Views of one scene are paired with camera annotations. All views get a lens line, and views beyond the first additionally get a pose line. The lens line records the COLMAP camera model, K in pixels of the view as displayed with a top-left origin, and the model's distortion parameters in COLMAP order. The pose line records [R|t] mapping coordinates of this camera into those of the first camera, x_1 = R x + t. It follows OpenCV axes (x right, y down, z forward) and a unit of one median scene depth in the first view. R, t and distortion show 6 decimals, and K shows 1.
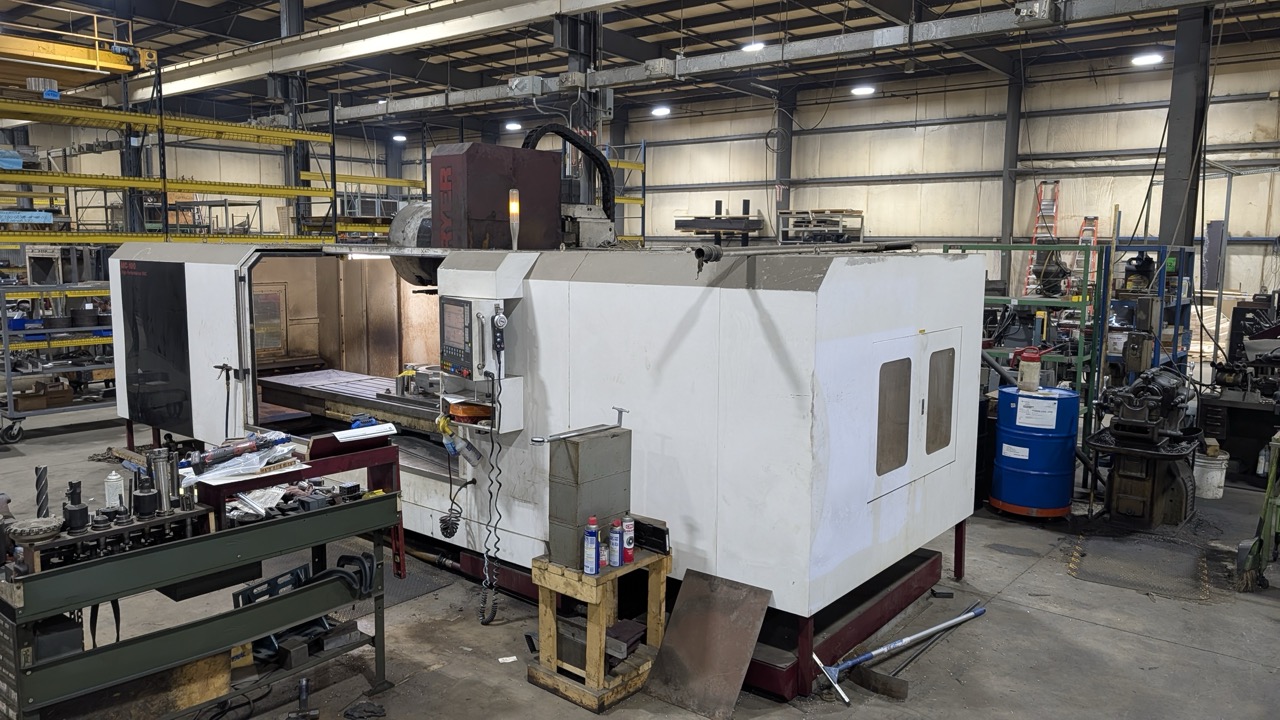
lens RADIAL K [[924.3, 0, 630.1], [0, 924.3, 356.8], [0, 0, 1]] dist [0.035419, -0.009372]
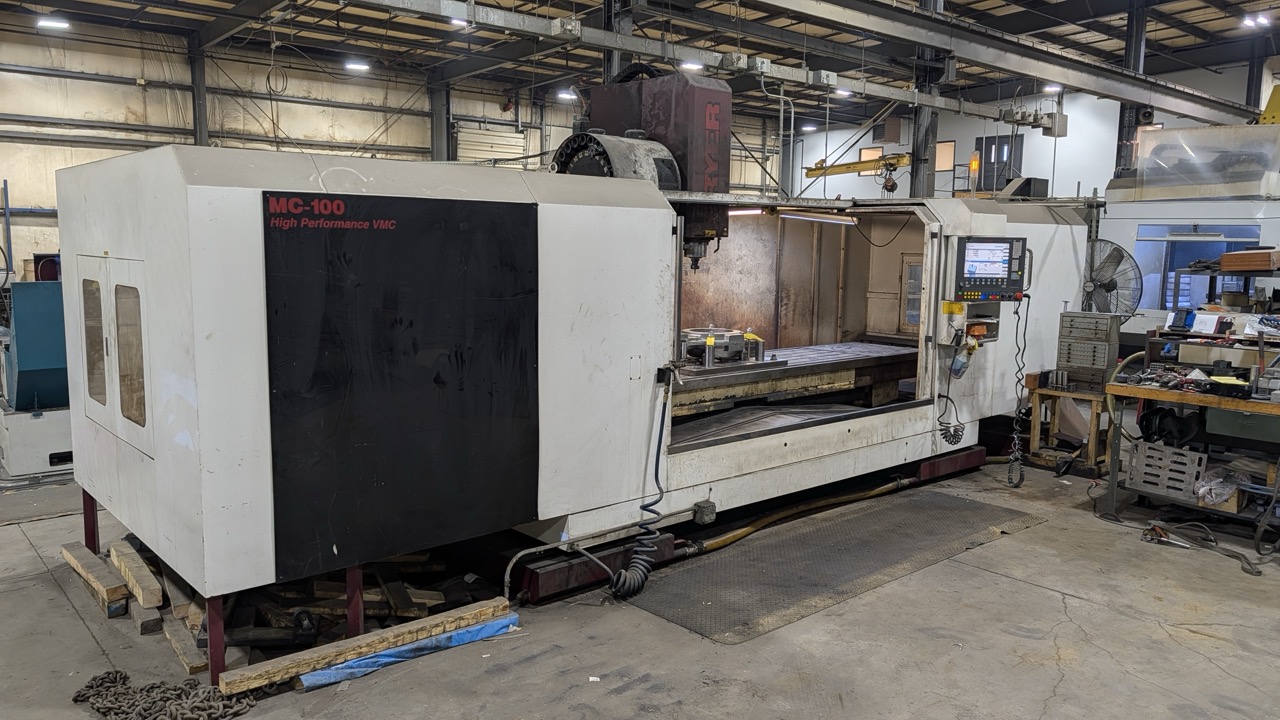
lens RADIAL K [[924.3, 0, 630.1], [0, 924.3, 356.8], [0, 0, 1]] dist [0.035419, -0.009372]
pose [[0.171557, -0.130187, 0.976534, -0.843696], [0.111634, 0.987415, 0.112025, -0.055370], [-0.978829, 0.089796, 0.183931, 0.709101]]
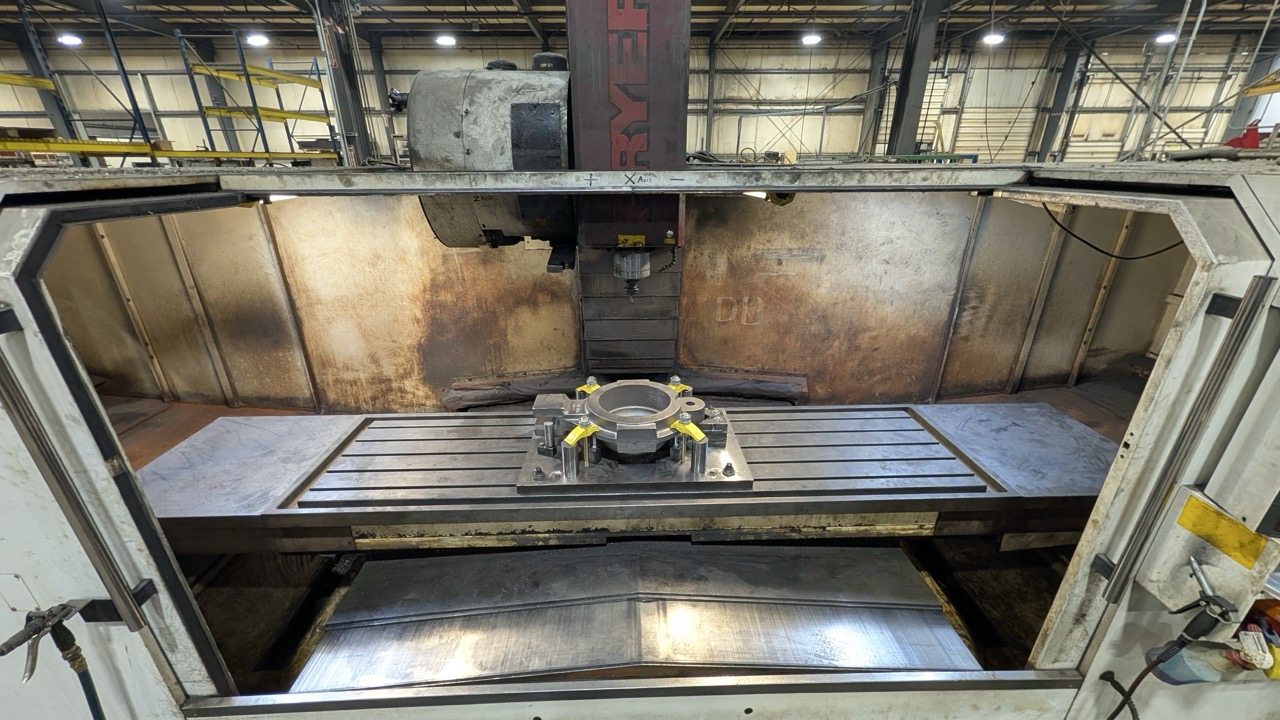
lens RADIAL K [[491.9, 0, 640.0], [0, 491.9, 360.0], [0, 0, 1]] dist [0.000950, 0.000746]
pose [[0.759367, -0.256982, 0.597764, -0.283464], [0.091242, 0.951680, 0.293224, -0.075208], [-0.644233, -0.168123, 0.746122, 0.604710]]
